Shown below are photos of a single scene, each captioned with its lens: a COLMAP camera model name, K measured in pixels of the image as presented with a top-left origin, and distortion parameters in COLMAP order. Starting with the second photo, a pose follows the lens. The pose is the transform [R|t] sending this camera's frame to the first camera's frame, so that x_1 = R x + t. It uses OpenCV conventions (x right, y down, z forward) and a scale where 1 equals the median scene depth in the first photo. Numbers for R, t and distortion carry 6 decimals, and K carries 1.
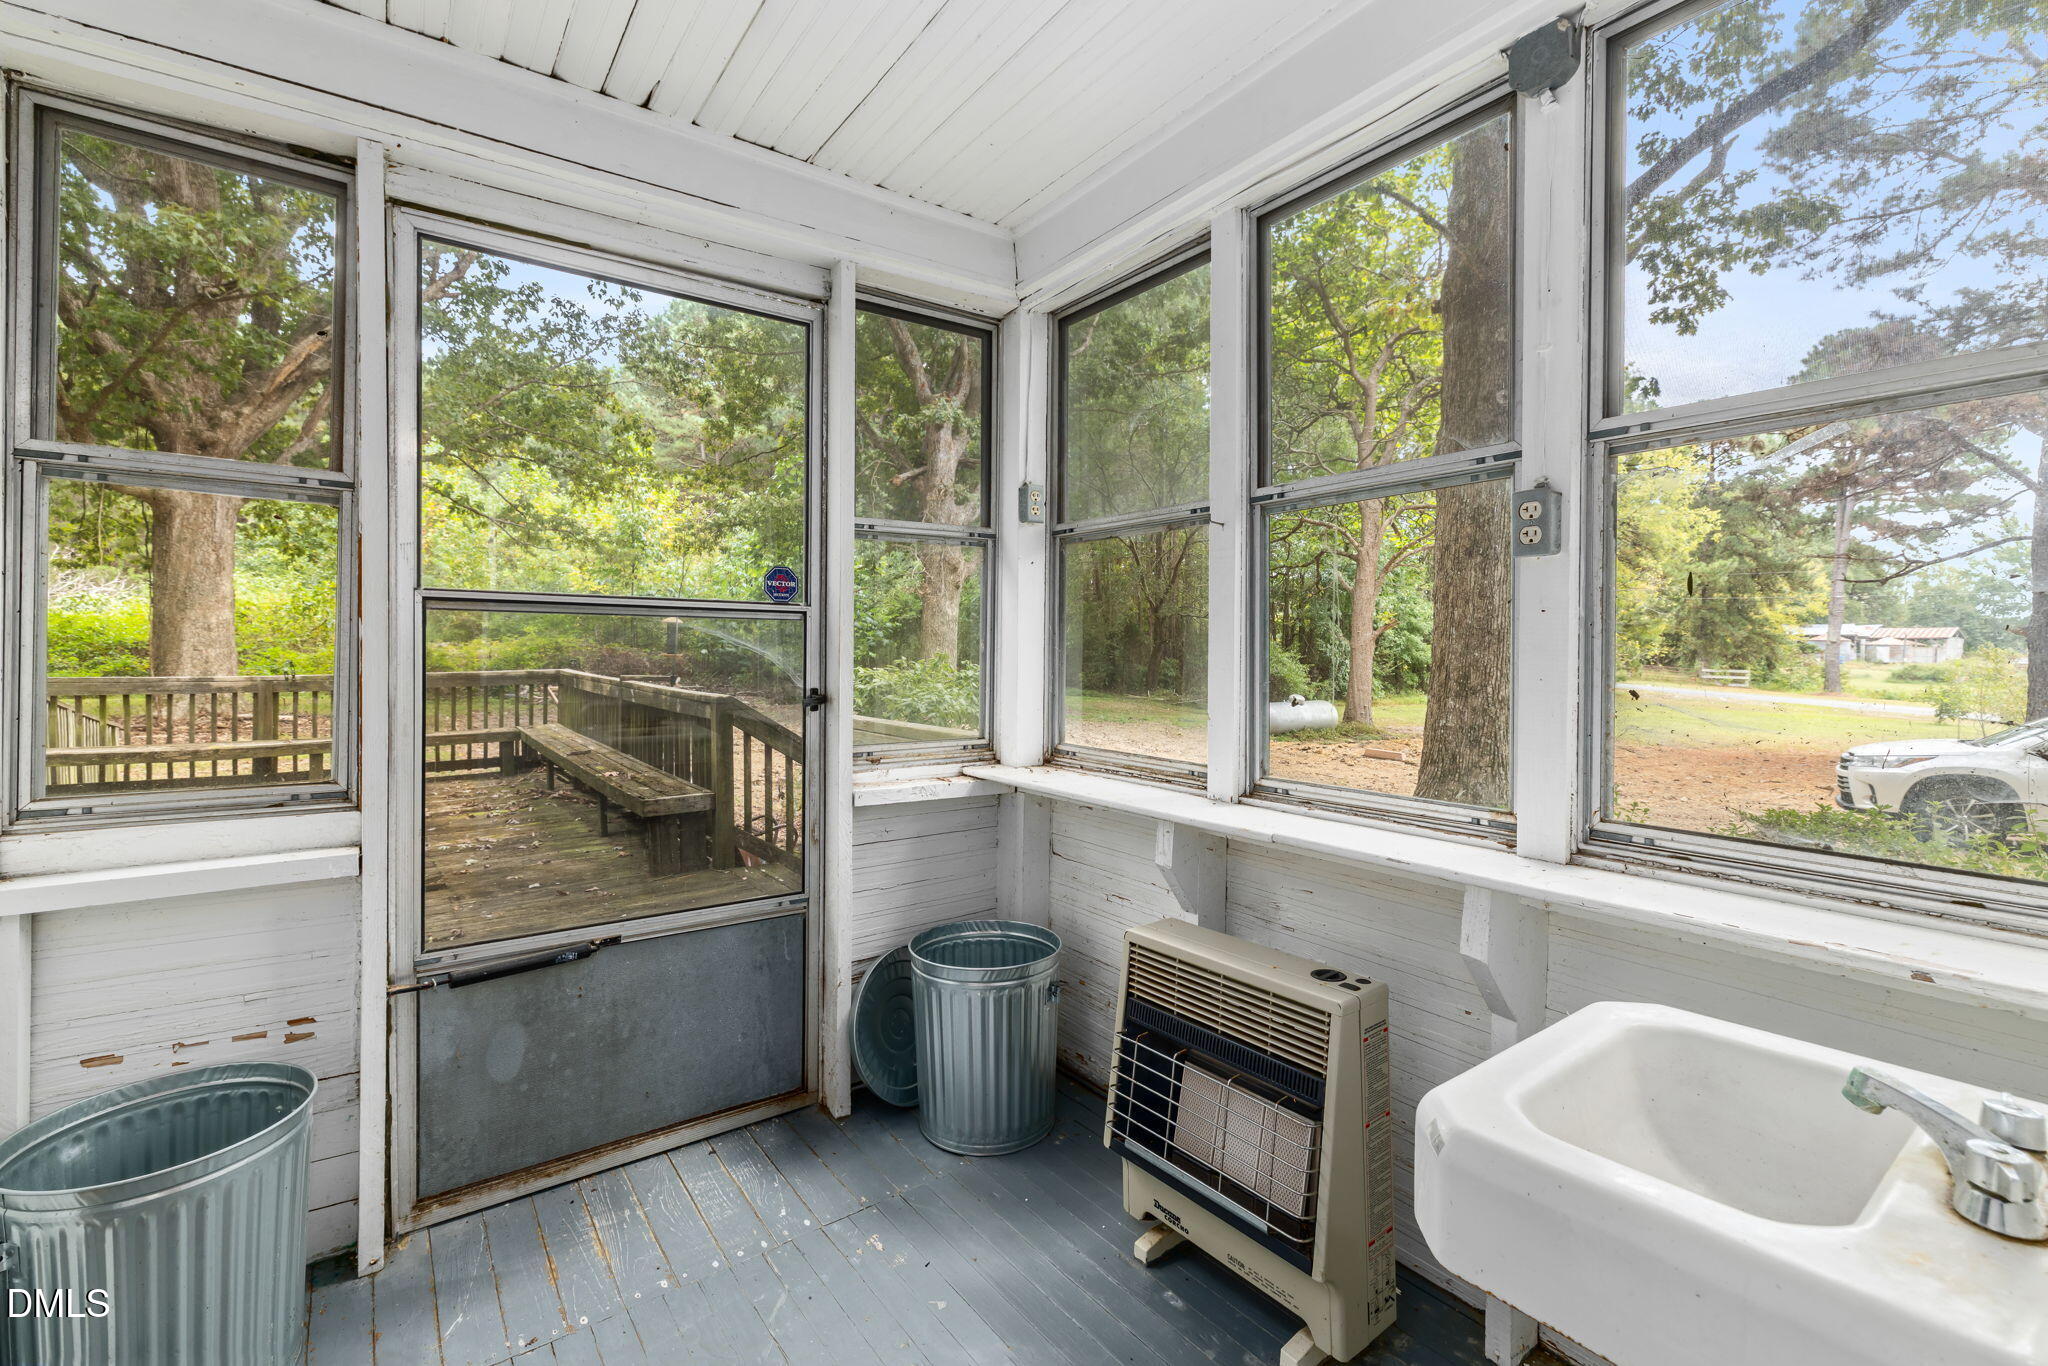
lens RADIAL K [[887.2, 0, 1016.4], [0, 887.2, 655.8], [0, 0, 1]] dist [-0.000314, 0.000262]
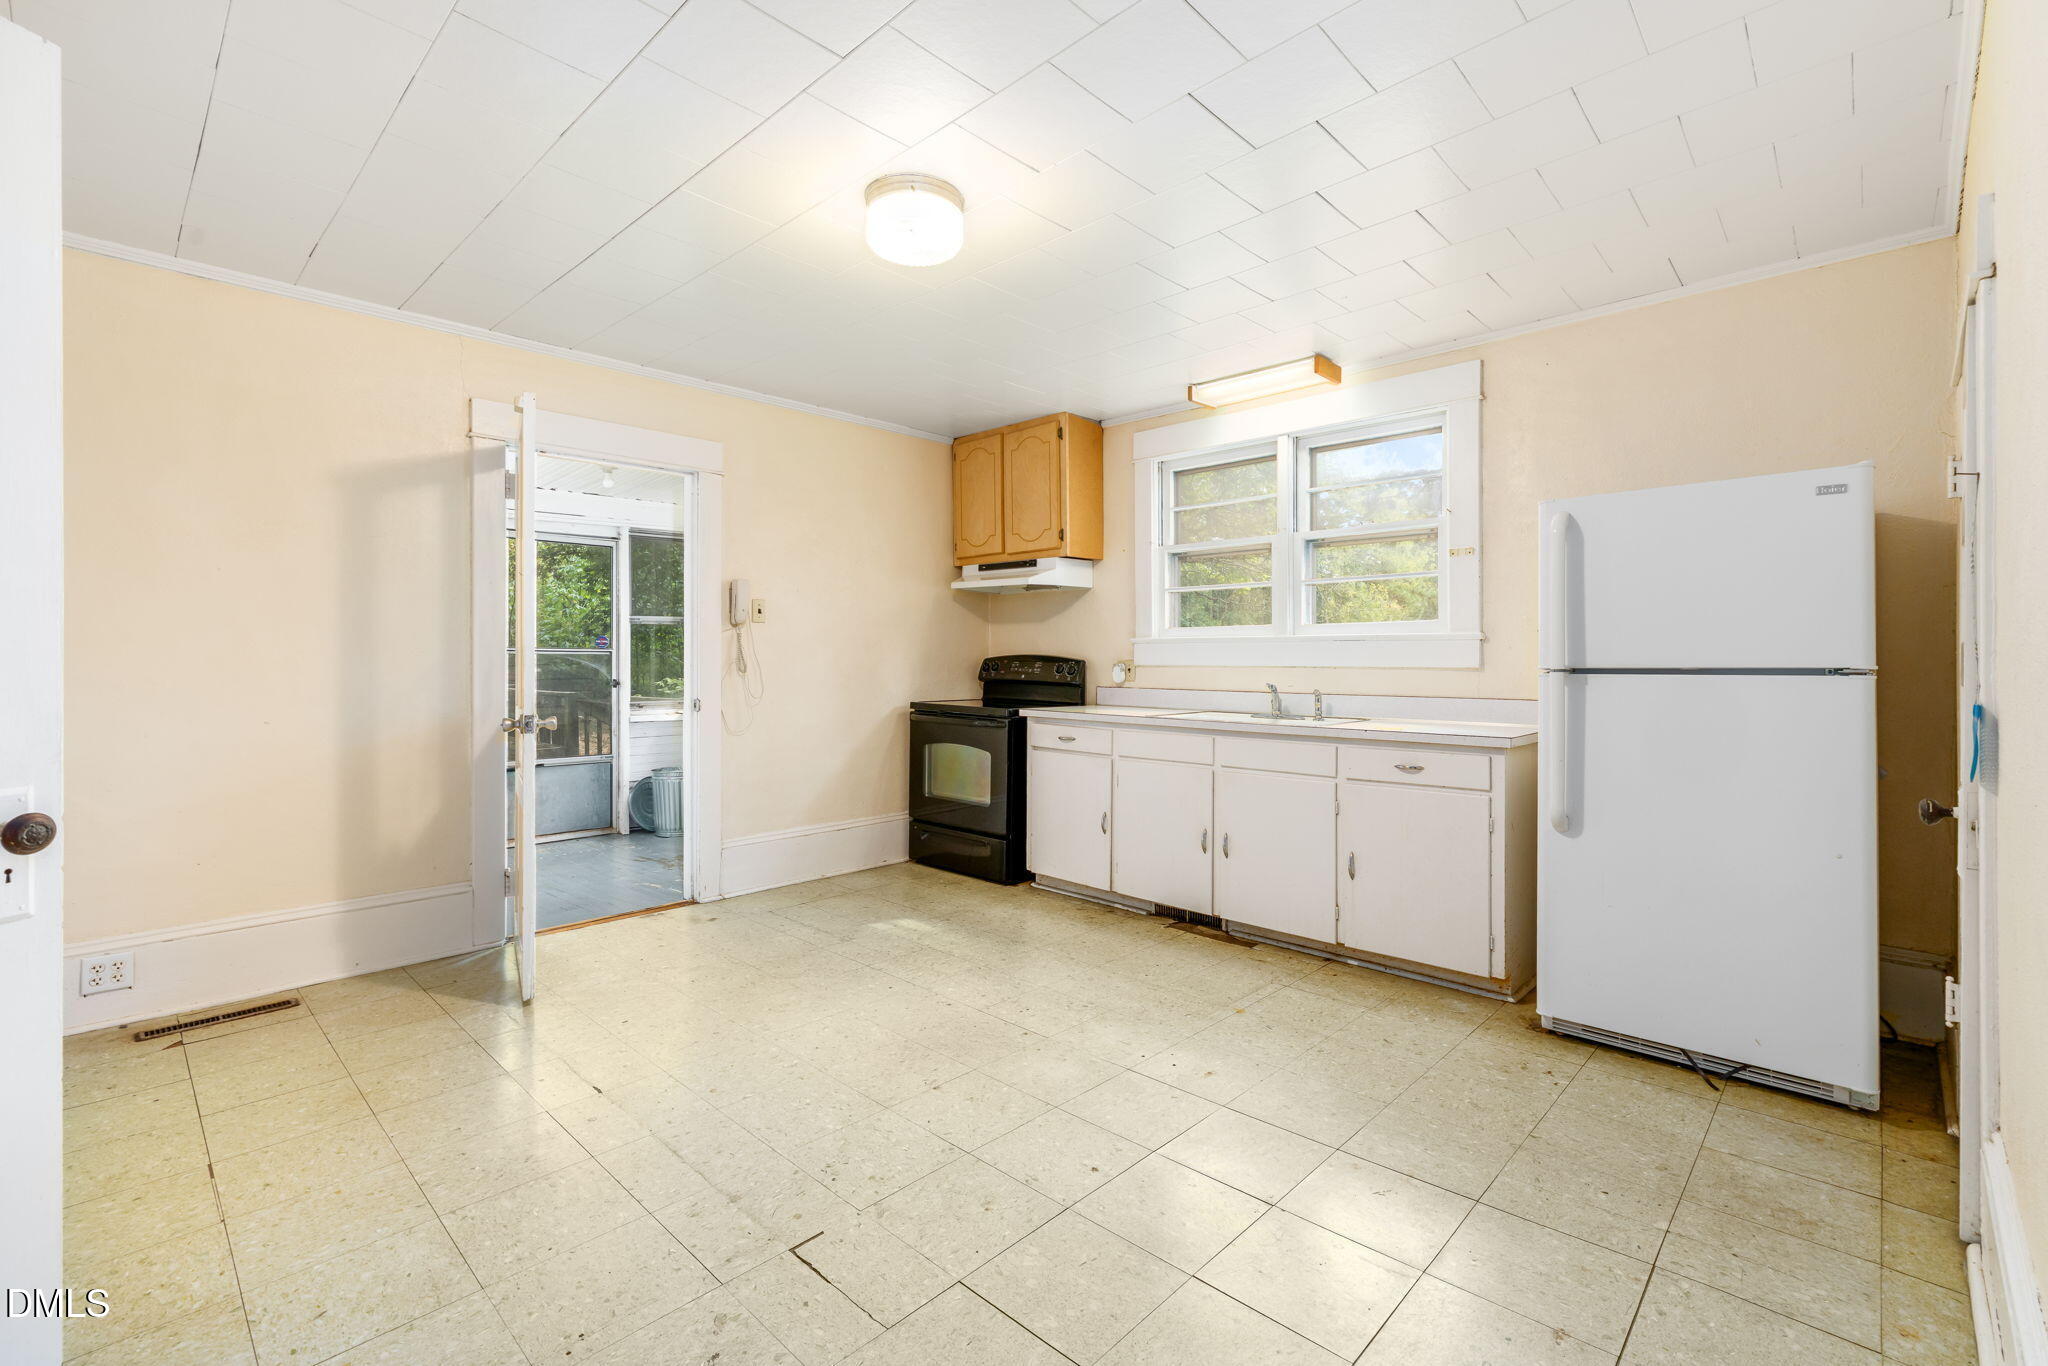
lens RADIAL K [[887.2, 0, 1016.4], [0, 887.2, 655.8], [0, 0, 1]] dist [-0.000314, 0.000262]
pose [[0.986675, -0.009072, 0.162448, 0.547224], [0.011691, 0.999817, -0.015168, 0.024109], [-0.162280, 0.016865, 0.986601, -1.883643]]
